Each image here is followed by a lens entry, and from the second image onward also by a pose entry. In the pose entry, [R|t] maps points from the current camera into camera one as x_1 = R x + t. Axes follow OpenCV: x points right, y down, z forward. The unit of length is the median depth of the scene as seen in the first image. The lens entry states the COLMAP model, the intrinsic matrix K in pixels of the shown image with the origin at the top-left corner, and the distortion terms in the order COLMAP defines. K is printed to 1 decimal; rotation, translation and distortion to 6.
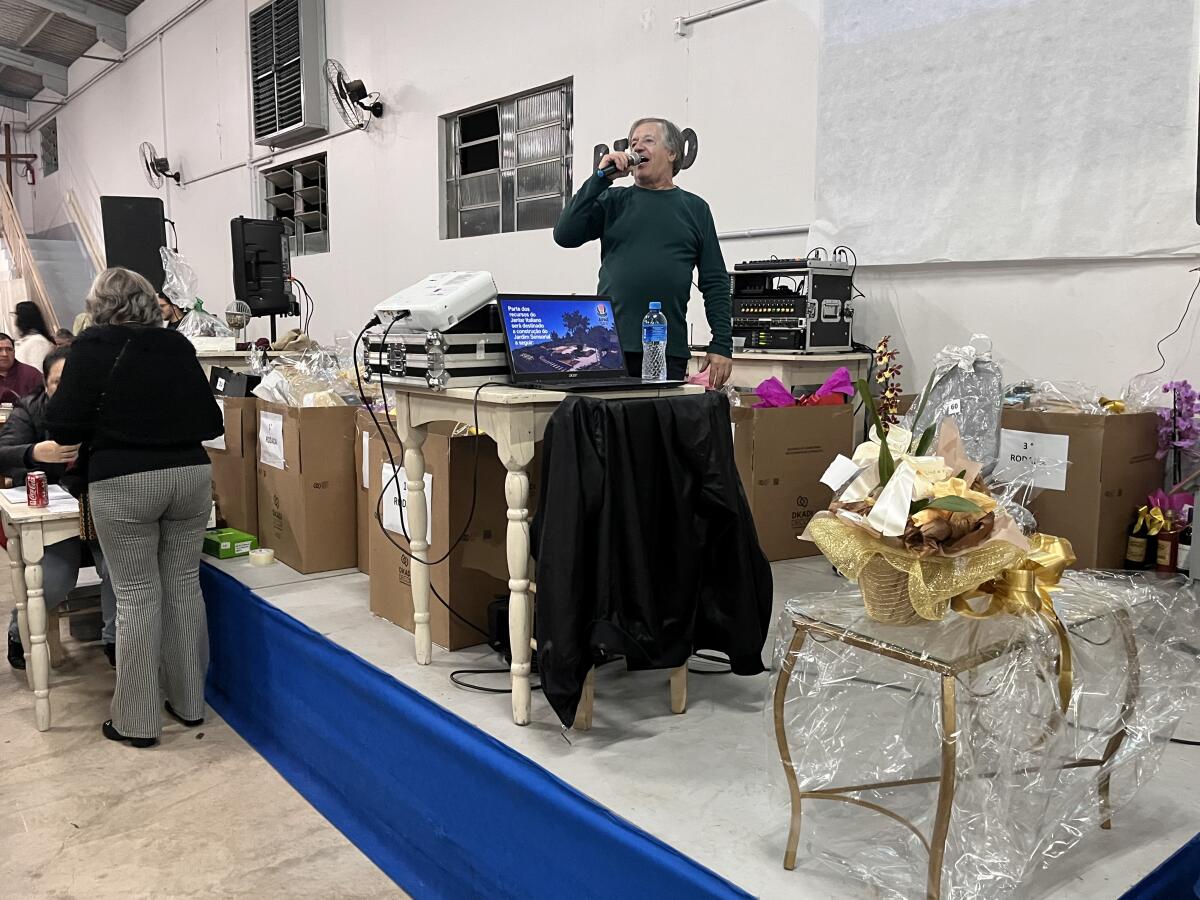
lens RADIAL K [[989.3, 0, 598.9], [0, 989.3, 450.3], [0, 0, 1]] dist [0.056705, -0.049887]
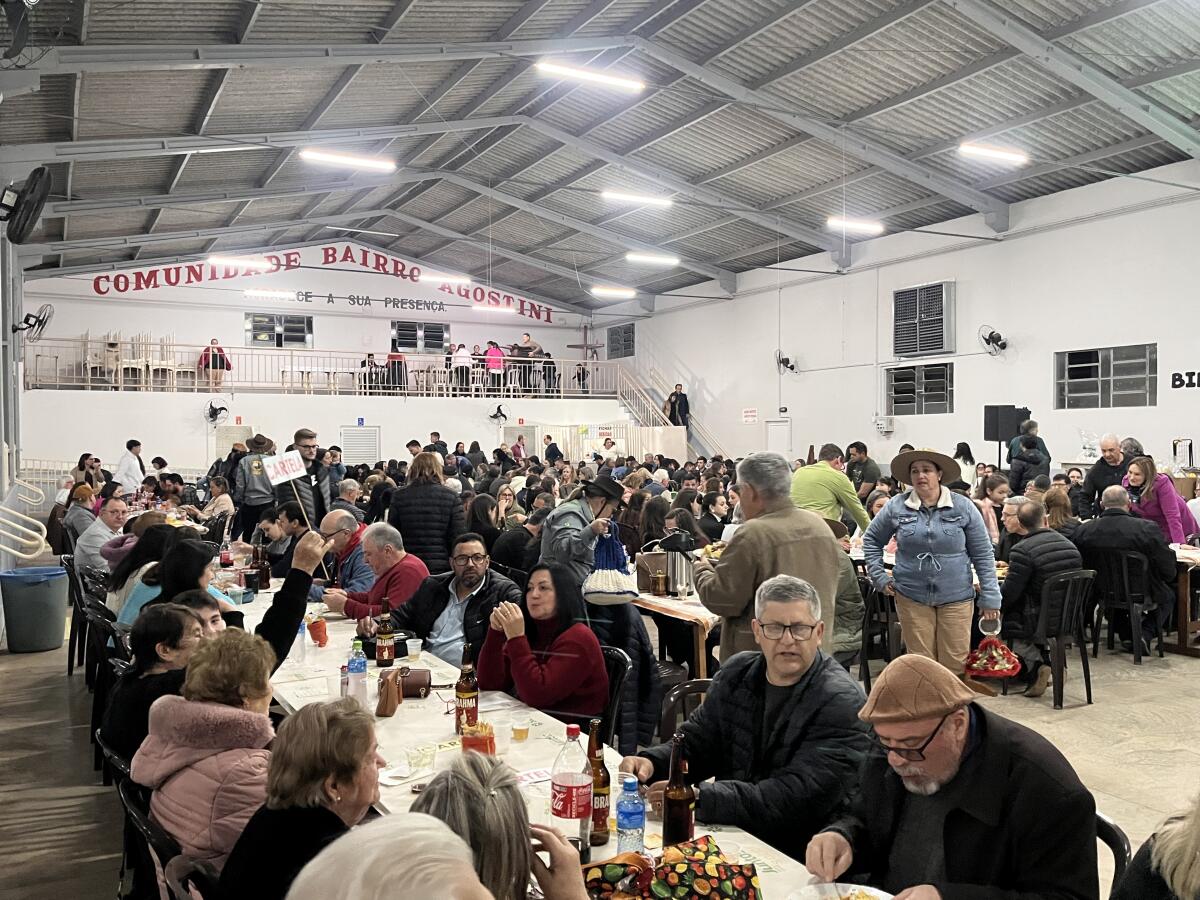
lens RADIAL K [[989.3, 0, 601.9], [0, 989.3, 456.2], [0, 0, 1]] dist [0.056705, -0.049887]
pose [[0.985379, -0.012123, -0.169946, -0.800858], [-0.007112, 0.993669, -0.112121, 0.136621], [0.170229, 0.111690, 0.979054, -1.298381]]
